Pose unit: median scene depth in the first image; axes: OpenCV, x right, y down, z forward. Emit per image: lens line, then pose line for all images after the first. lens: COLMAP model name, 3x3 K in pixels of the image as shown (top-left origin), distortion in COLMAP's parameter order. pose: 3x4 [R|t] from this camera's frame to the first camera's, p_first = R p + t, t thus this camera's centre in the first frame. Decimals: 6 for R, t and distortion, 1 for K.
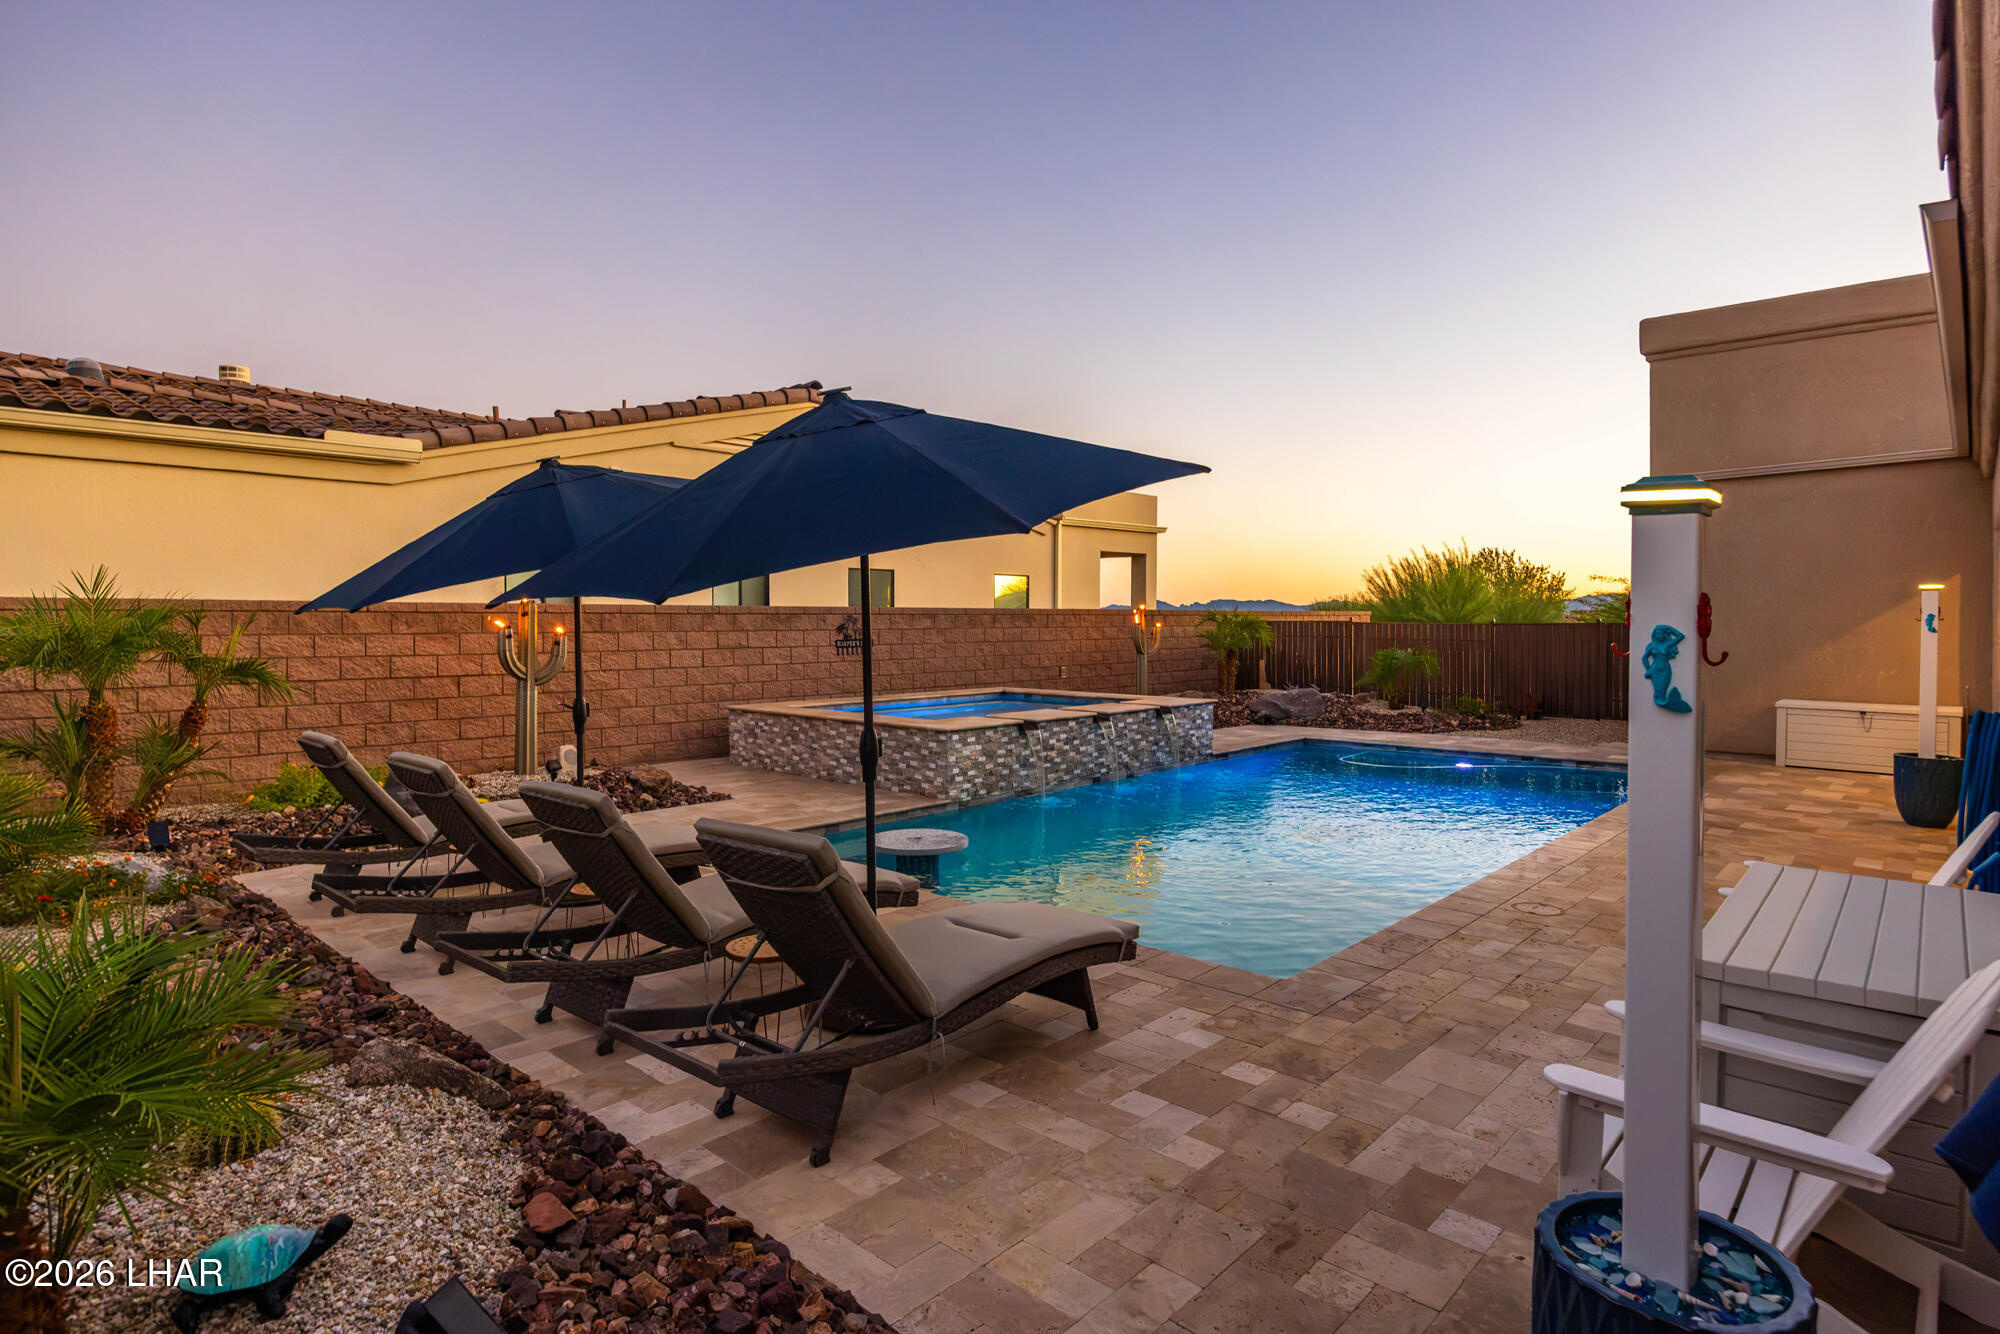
lens RADIAL K [[1038.6, 0, 1009.3], [0, 1038.6, 644.3], [0, 0, 1]] dist [0.000019, -0.000241]
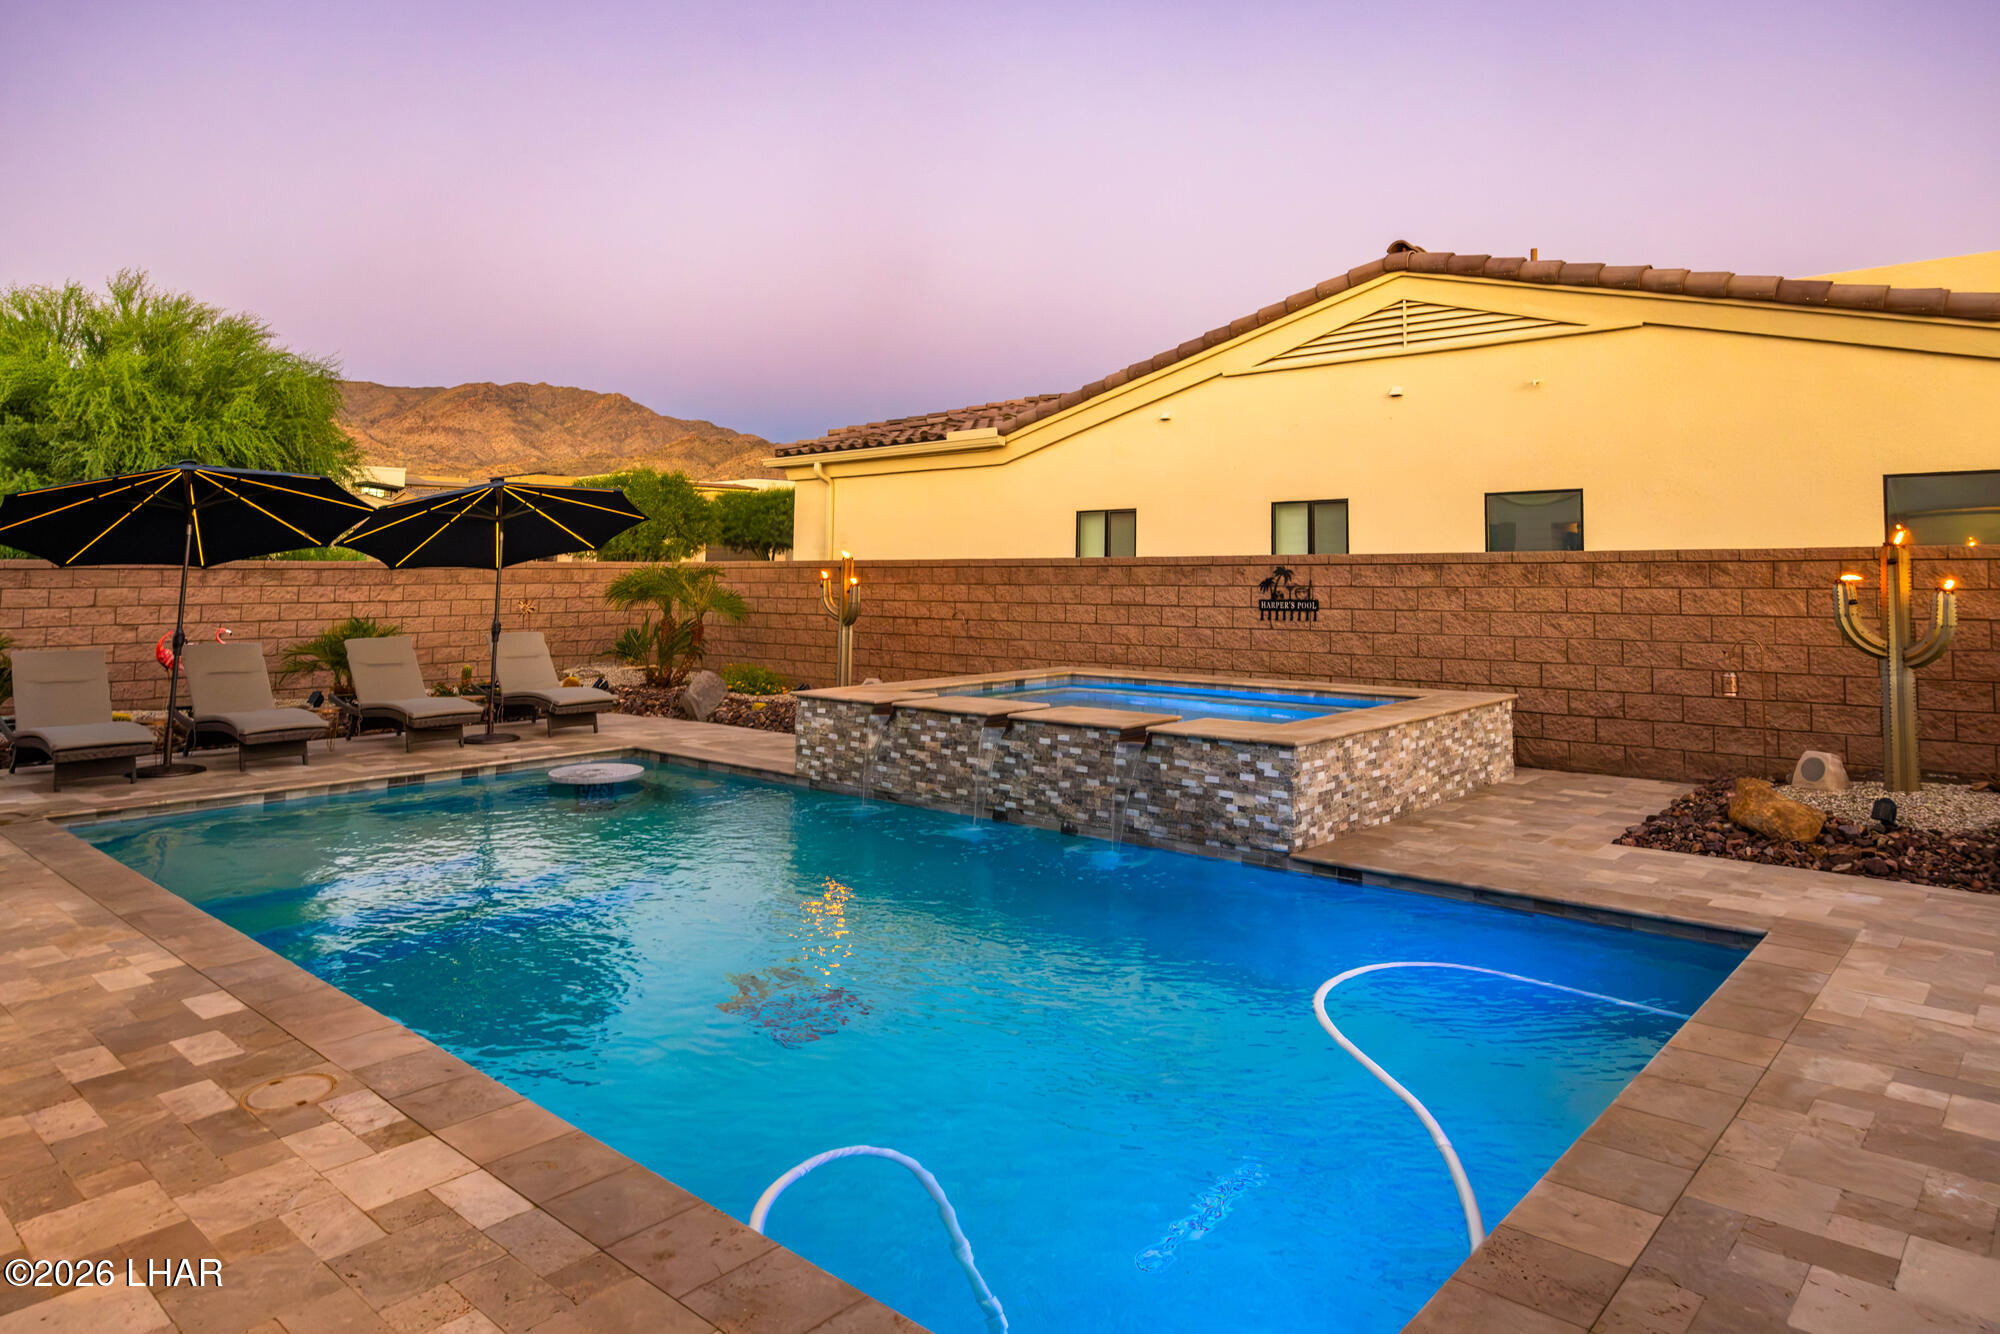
lens RADIAL K [[1223.7, 0, 1002.5], [0, 1223.7, 466.2], [0, 0, 1]] dist [-0.011950, 0.000330]
pose [[0.024411, -0.085776, -0.996015, 0.887024], [-0.021315, 0.996041, -0.086300, -0.024838], [0.999475, 0.023337, 0.022486, 0.982558]]
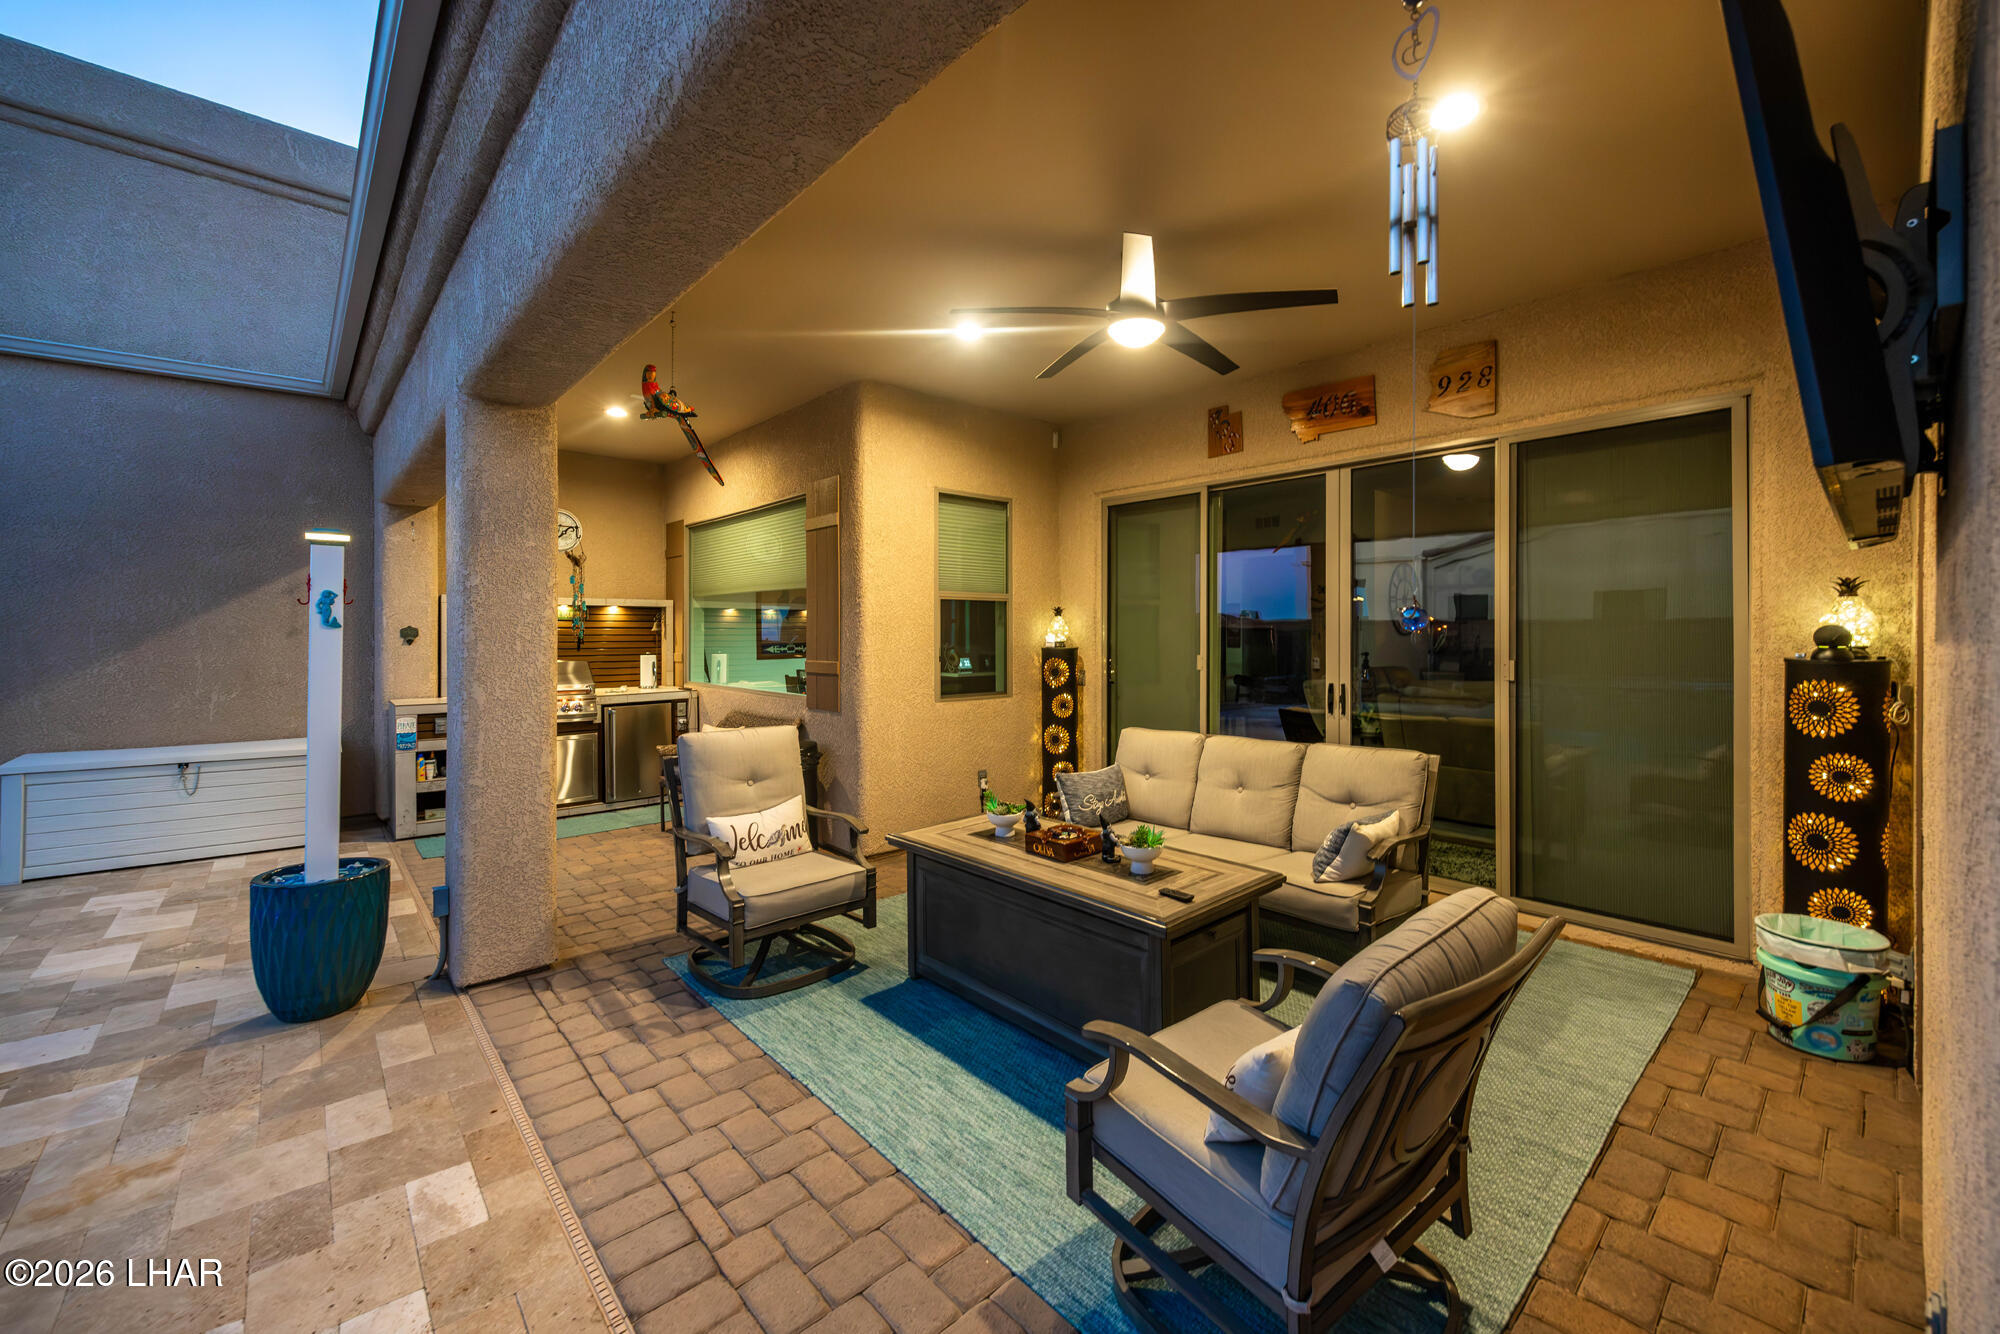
lens RADIAL K [[812.0, 0, 1003.0], [0, 812.0, 639.0], [0, 0, 1]] dist [0.000232, 0.000003]
pose [[0.087090, -0.003044, 0.996196, 0.381111], [0.023122, 0.999732, 0.001034, 0.001187], [-0.995932, 0.022944, 0.087137, 0.467389]]
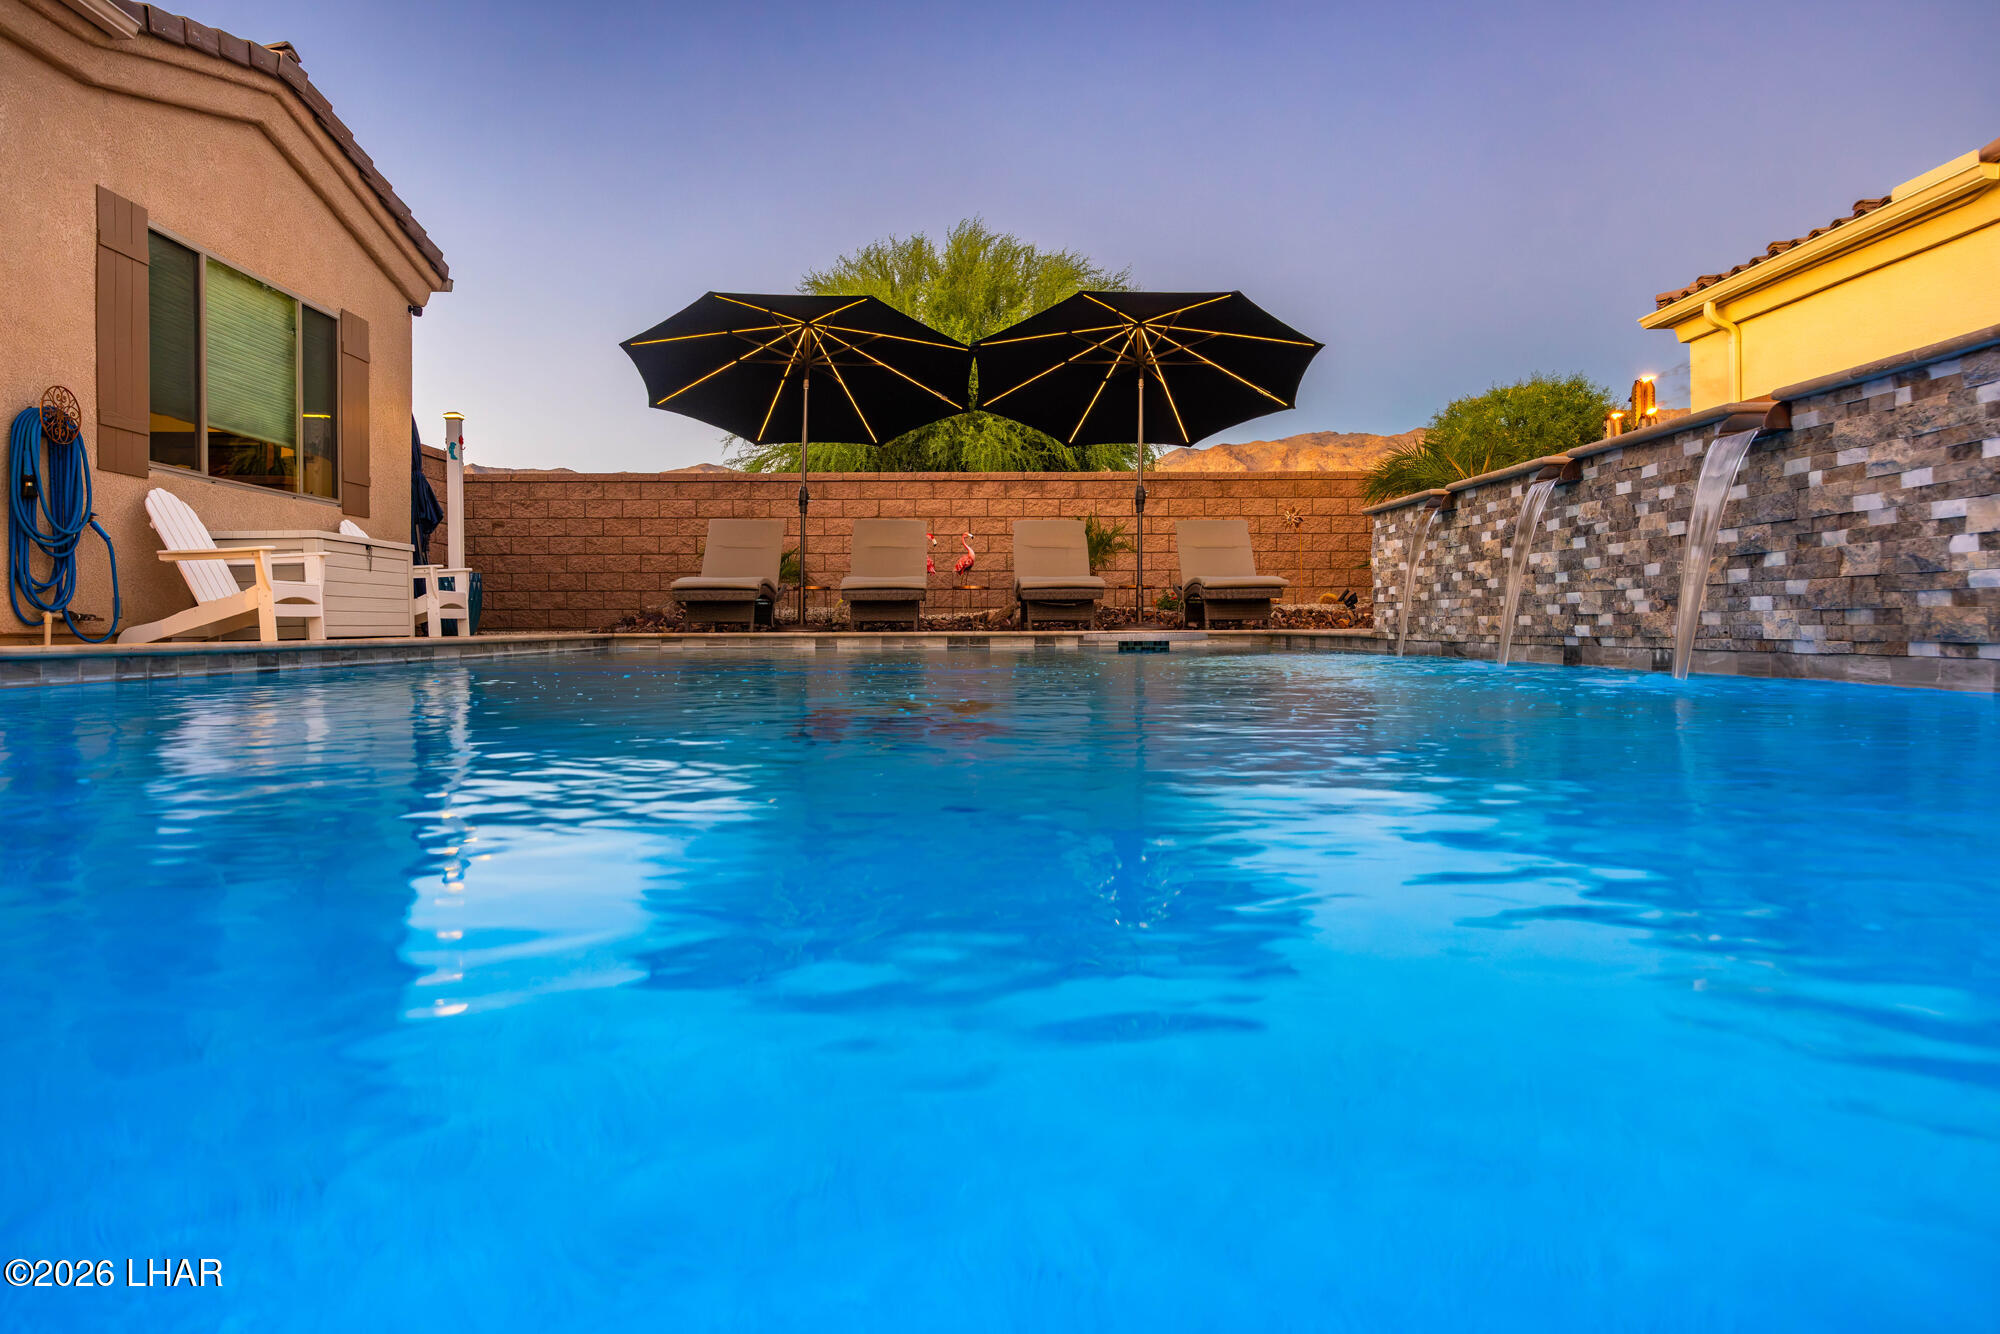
lens RADIAL K [[1315.6, 0, 1014.3], [0, 1315.6, 578.7], [0, 0, 1]] dist [-0.009153, -0.000261]
pose [[-0.713388, -0.018582, -0.700522, 0.512750], [-0.007457, 0.999793, -0.018926, 0.115572], [0.700729, -0.008277, -0.713379, 1.181445]]
